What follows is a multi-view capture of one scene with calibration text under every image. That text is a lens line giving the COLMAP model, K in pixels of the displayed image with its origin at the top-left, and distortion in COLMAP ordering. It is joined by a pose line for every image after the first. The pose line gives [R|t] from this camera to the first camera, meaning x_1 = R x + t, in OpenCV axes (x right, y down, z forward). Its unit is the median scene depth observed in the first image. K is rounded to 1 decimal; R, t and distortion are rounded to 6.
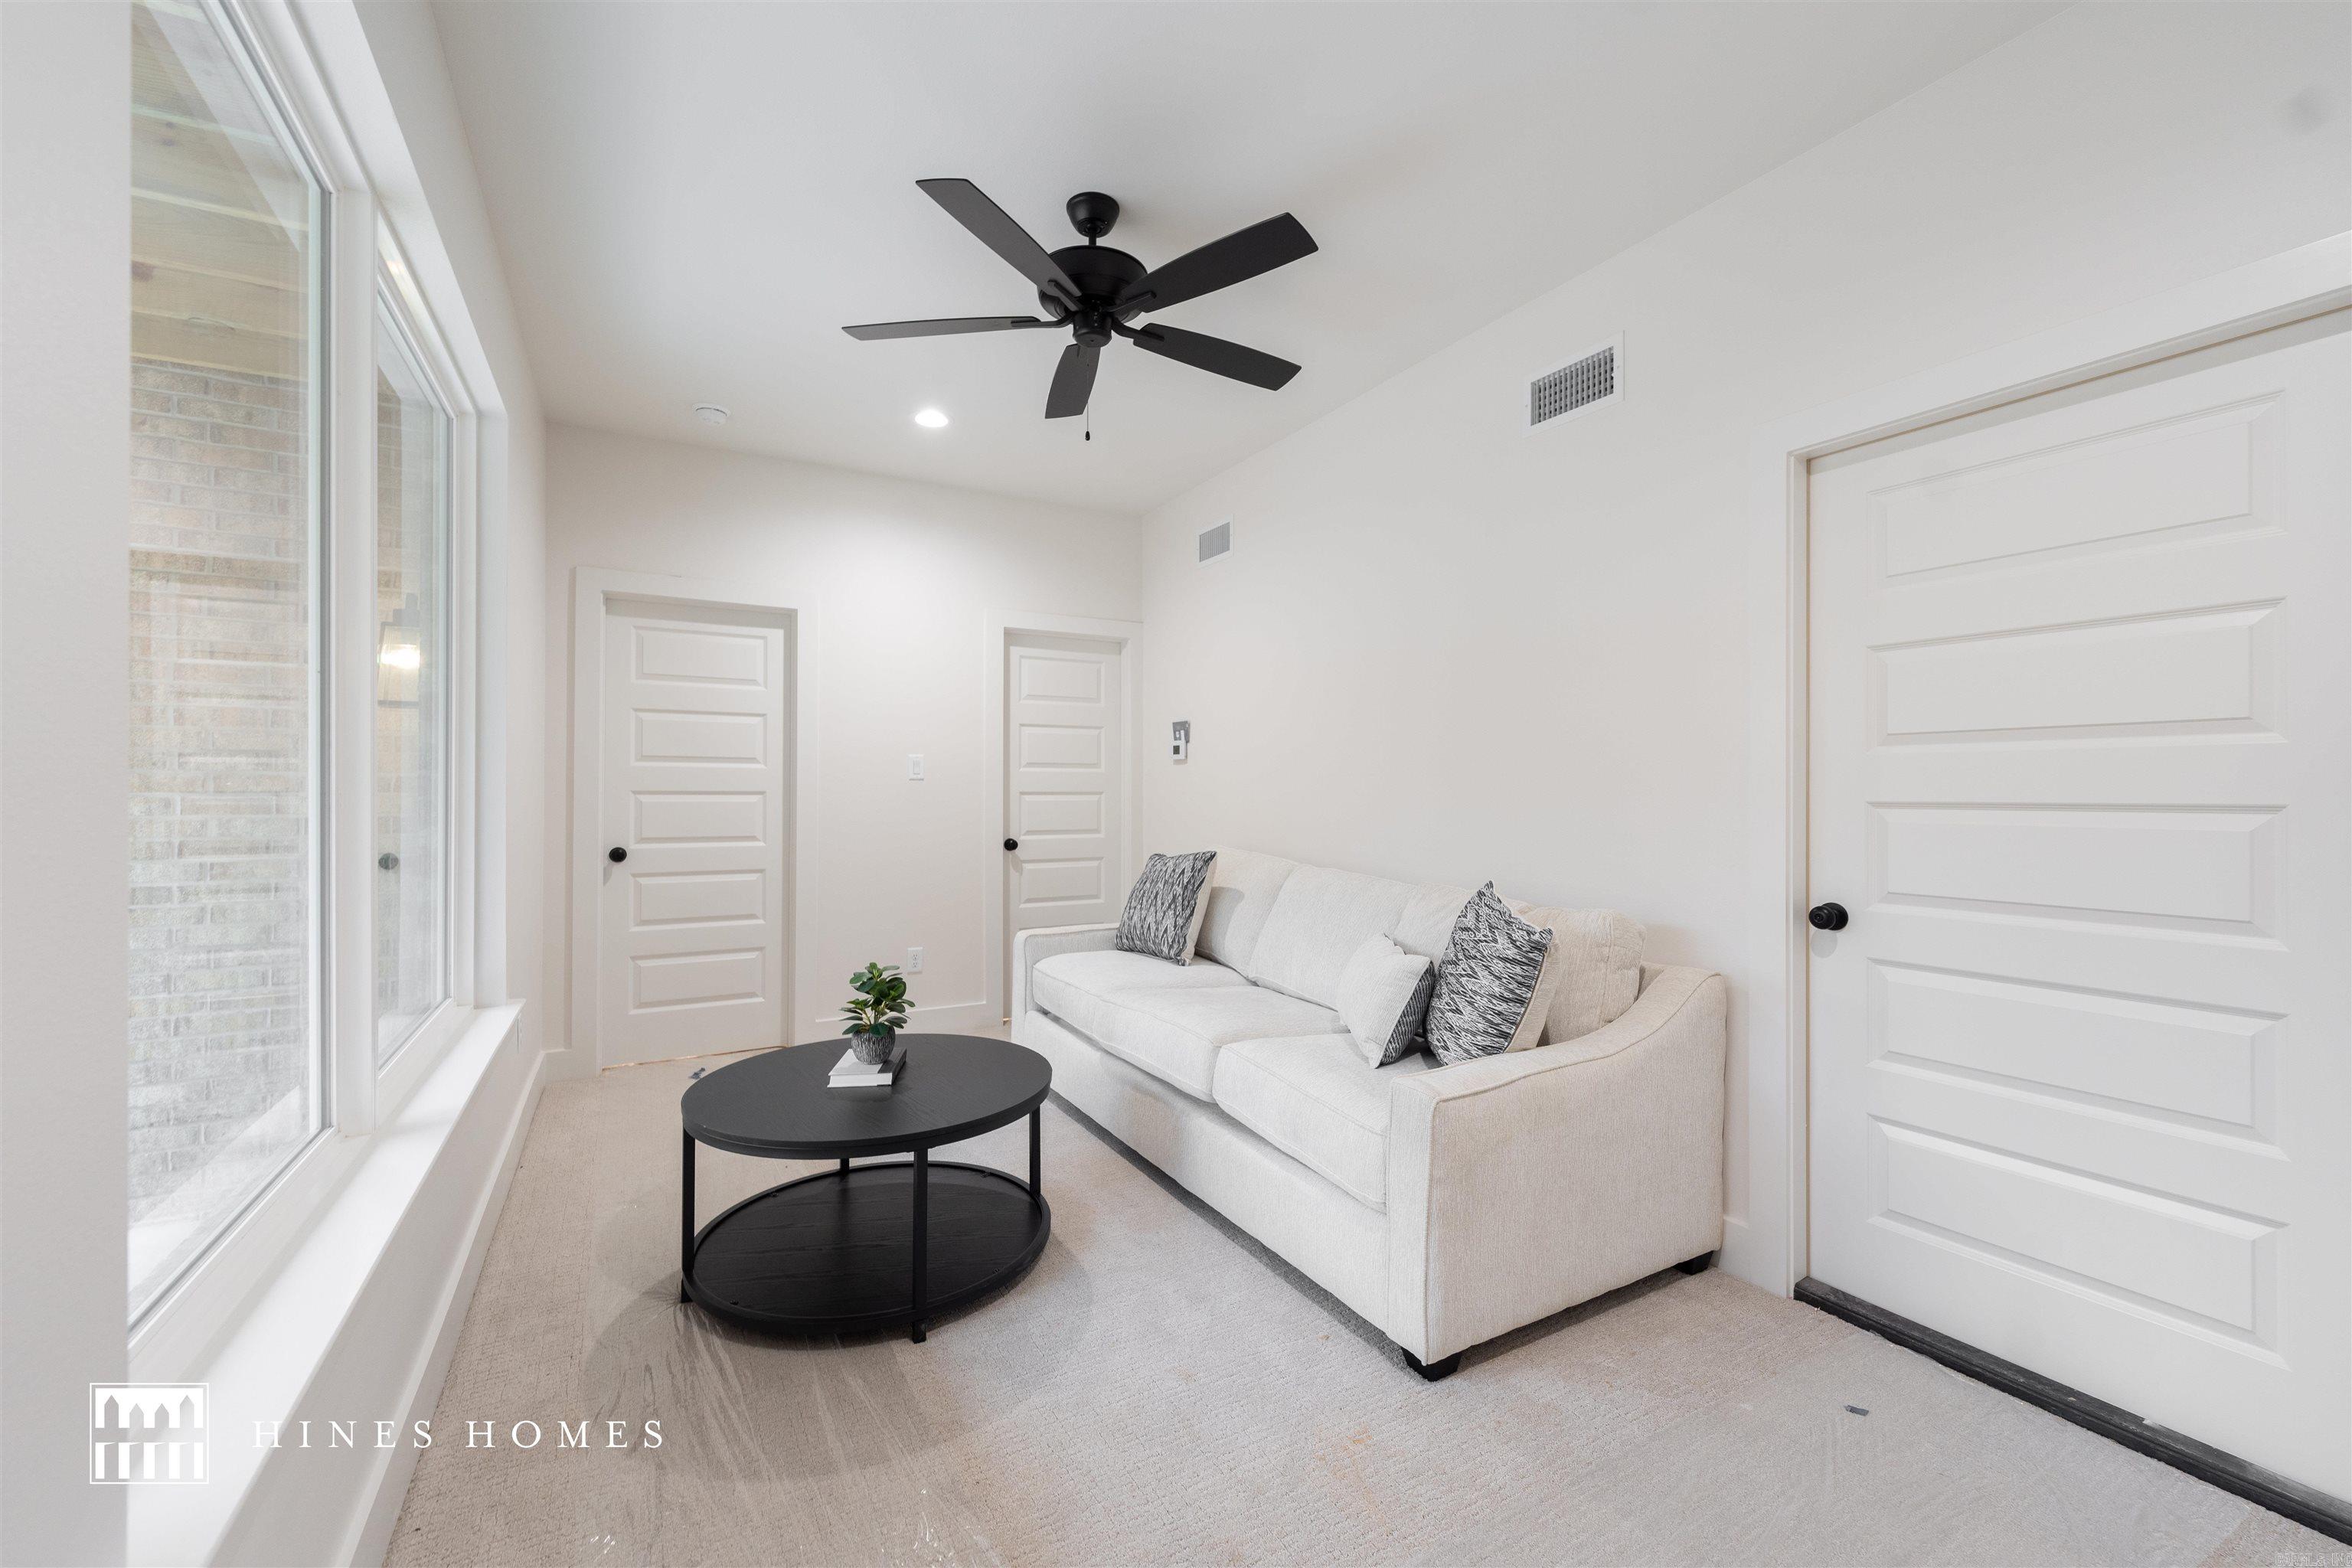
lens RADIAL K [[941.3, 0, 1174.9], [0, 941.3, 786.3], [0, 0, 1]] dist [-0.001296, -0.000304]
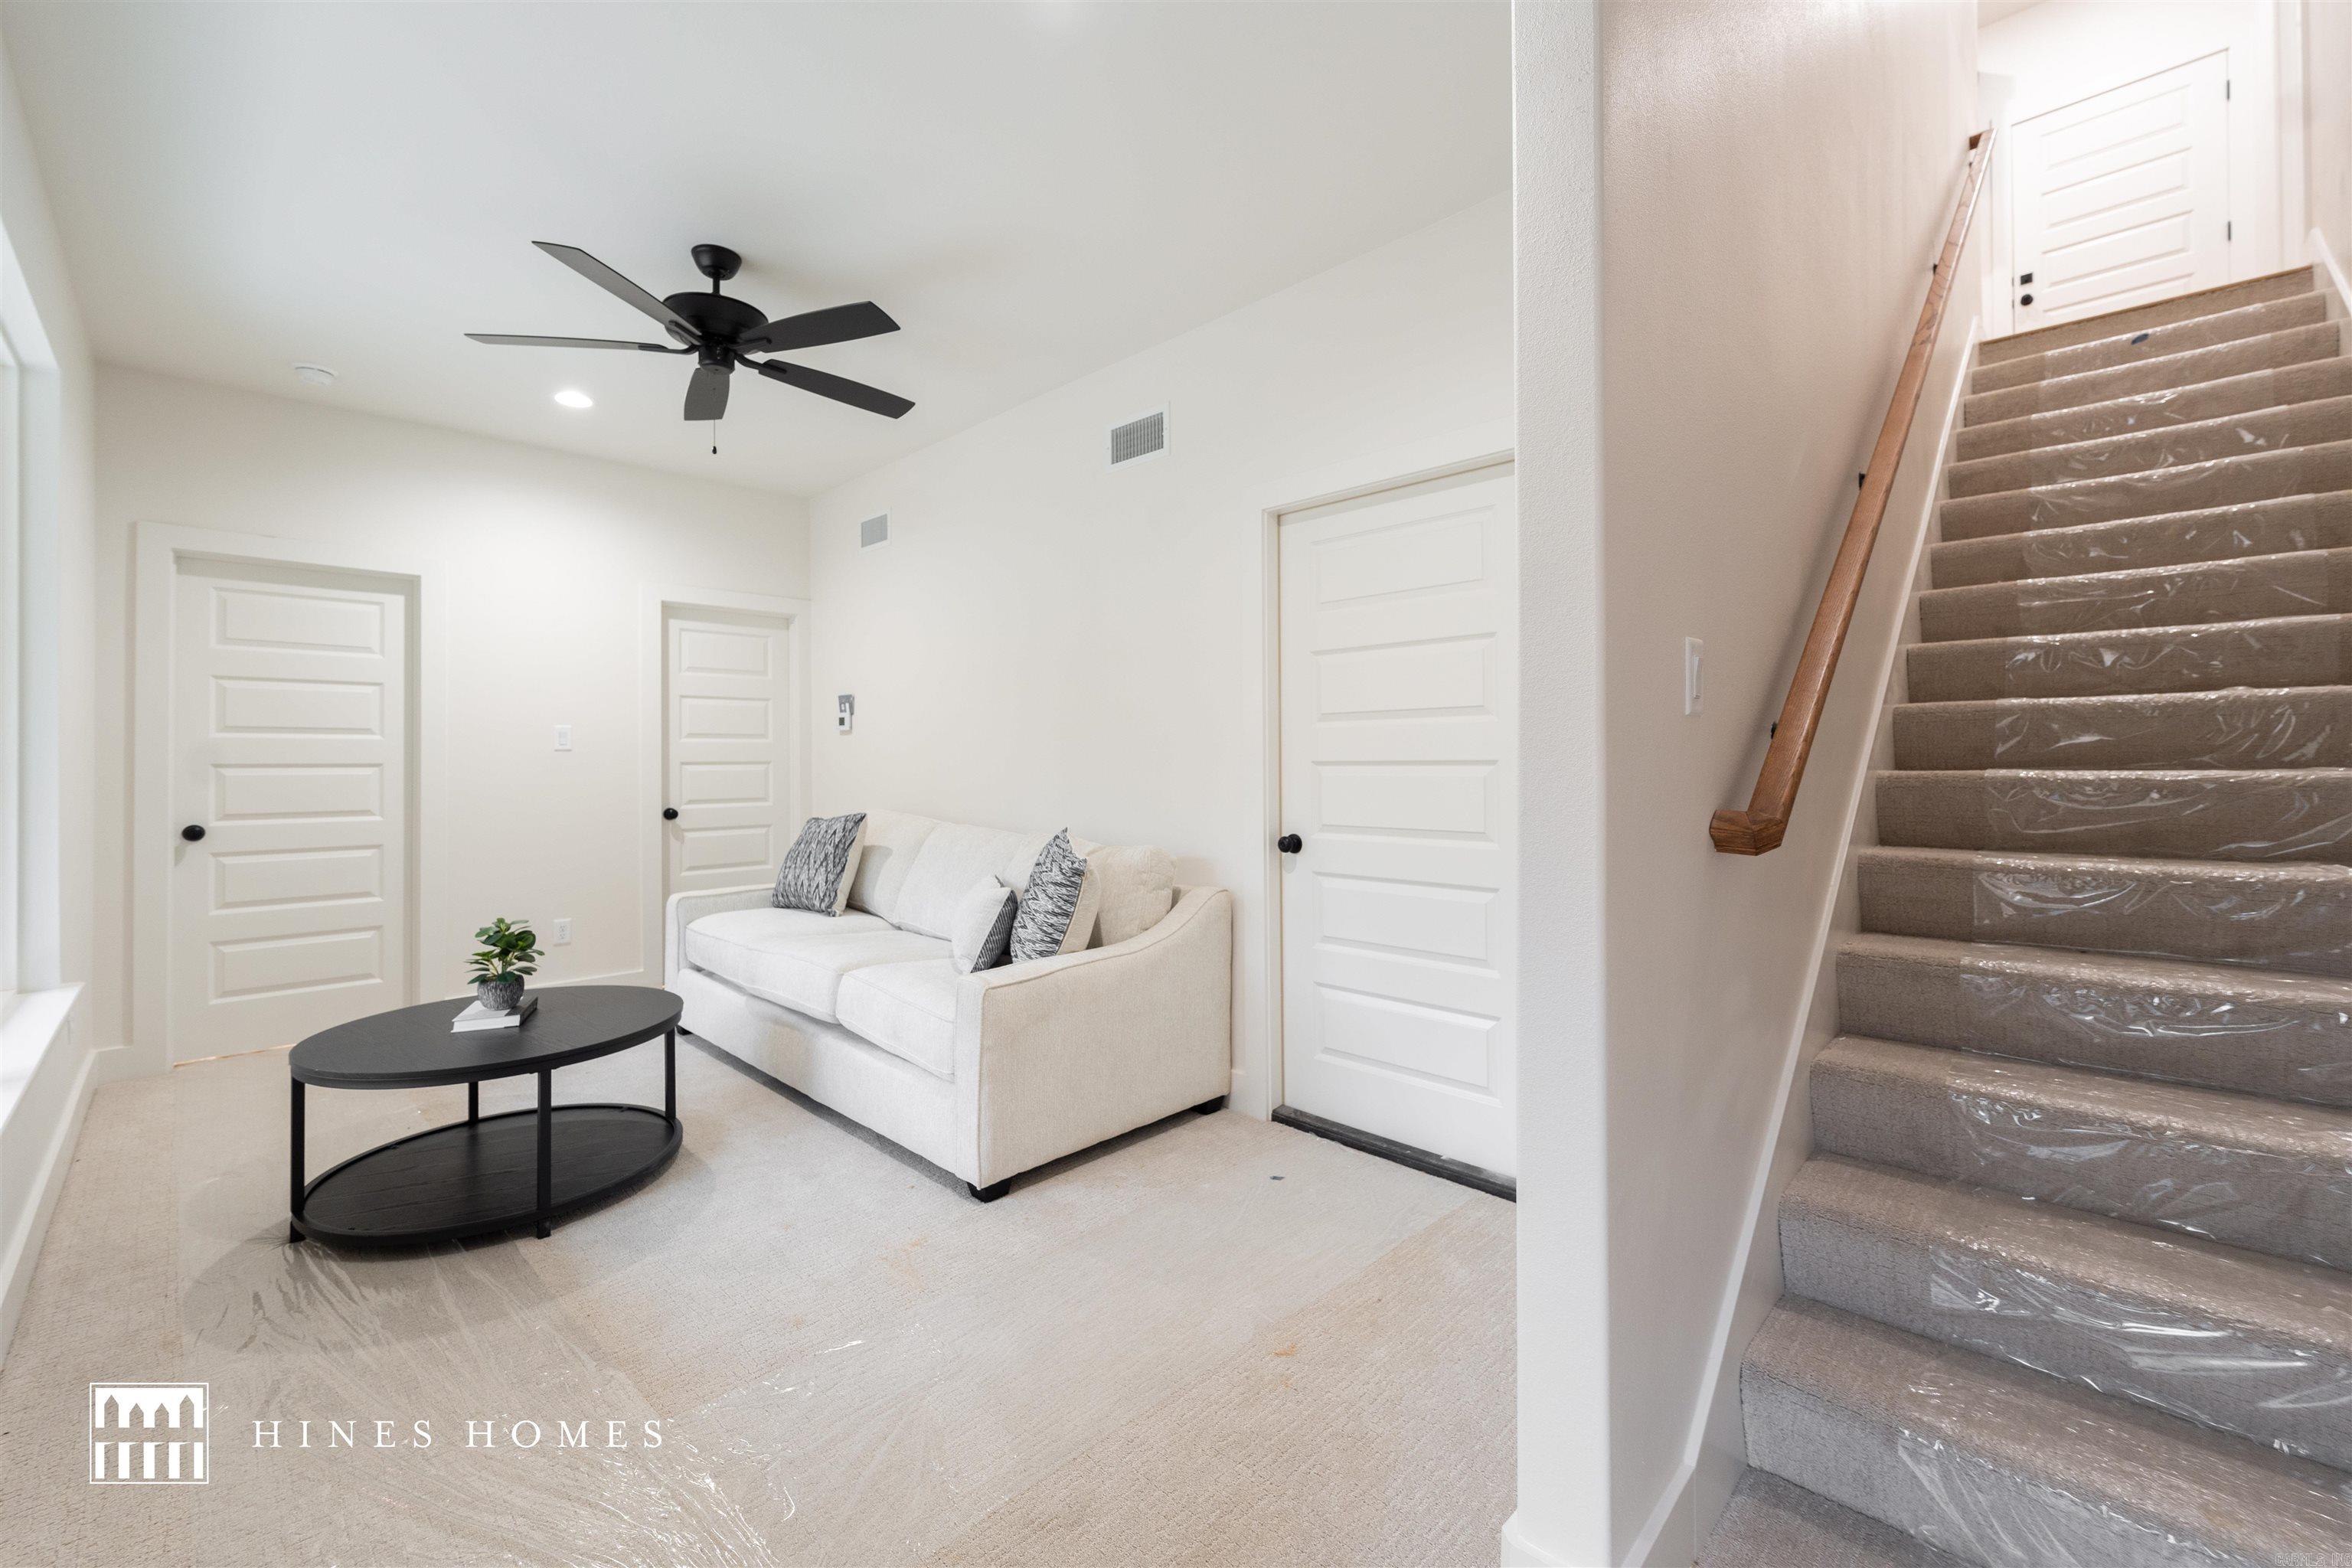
lens RADIAL K [[956.1, 0, 1184.0], [0, 956.1, 753.1], [0, 0, 1]] dist [-0.003245, 0.000070]
pose [[0.959062, -0.006343, 0.283126, 0.127838], [0.007387, 0.999969, -0.002620, 0.005819], [-0.283100, 0.004604, 0.959079, -0.287667]]
